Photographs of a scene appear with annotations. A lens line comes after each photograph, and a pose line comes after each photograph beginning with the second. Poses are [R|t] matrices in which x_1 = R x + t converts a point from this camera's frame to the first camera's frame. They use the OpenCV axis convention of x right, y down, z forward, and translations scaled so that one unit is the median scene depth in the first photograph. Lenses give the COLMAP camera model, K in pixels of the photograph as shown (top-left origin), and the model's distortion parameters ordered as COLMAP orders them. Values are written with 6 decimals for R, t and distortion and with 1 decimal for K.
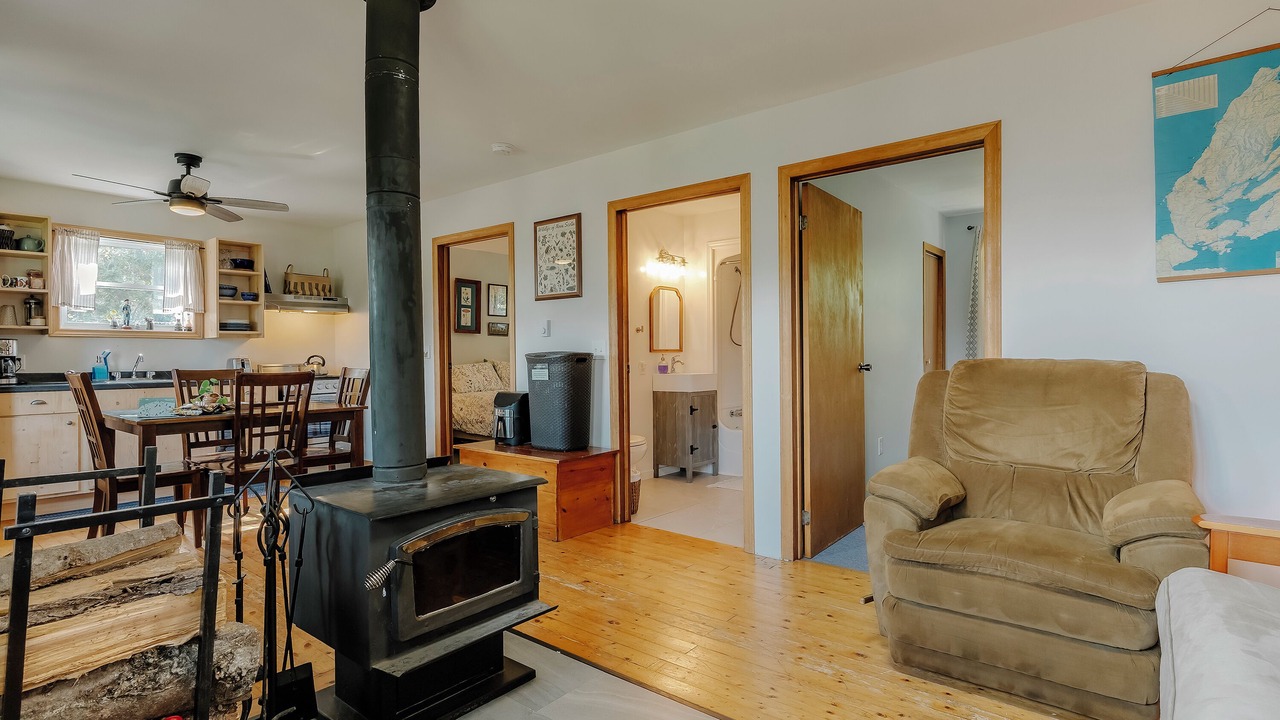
lens RADIAL K [[630.1, 0, 640.0], [0, 630.1, 360.0], [0, 0, 1]] dist [-0.001866, 0.001040]
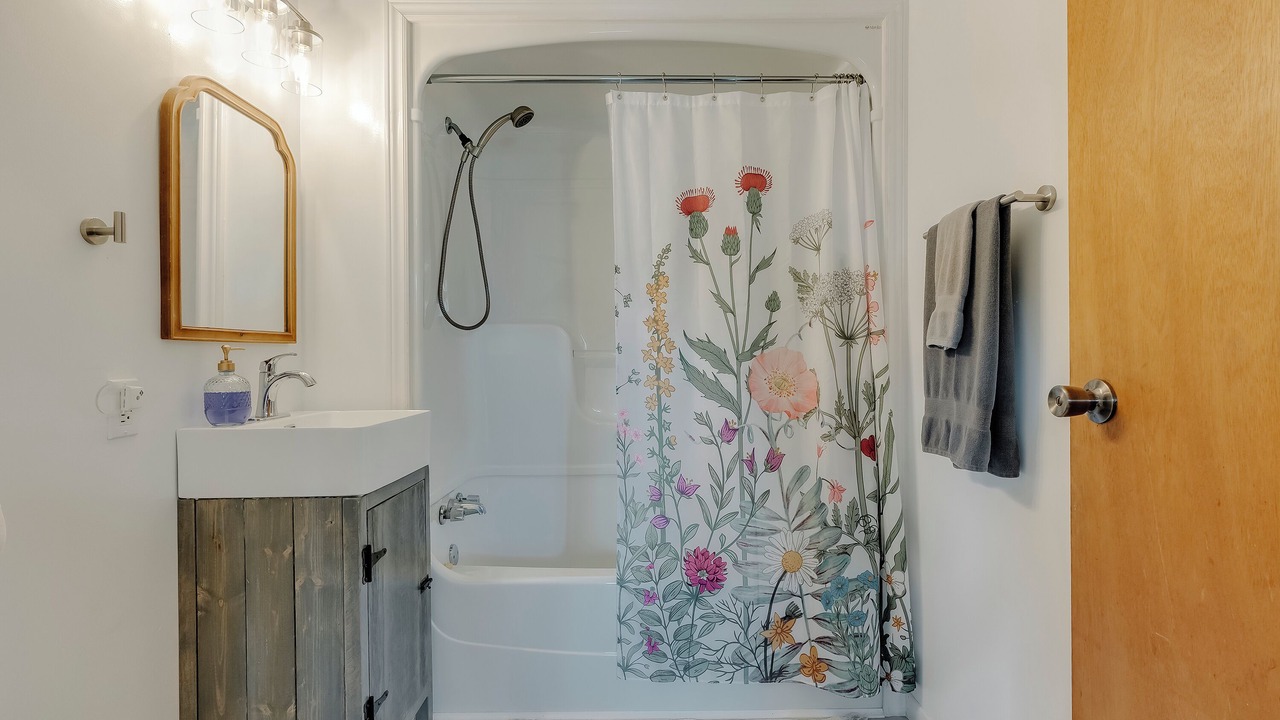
lens RADIAL K [[630.1, 0, 640.0], [0, 630.1, 360.0], [0, 0, 1]] dist [-0.001866, 0.001040]
pose [[0.777371, -0.002143, 0.629038, 0.007503], [0.005103, 0.999983, -0.002899, -0.003039], [-0.629021, 0.005463, 0.777369, 0.818827]]
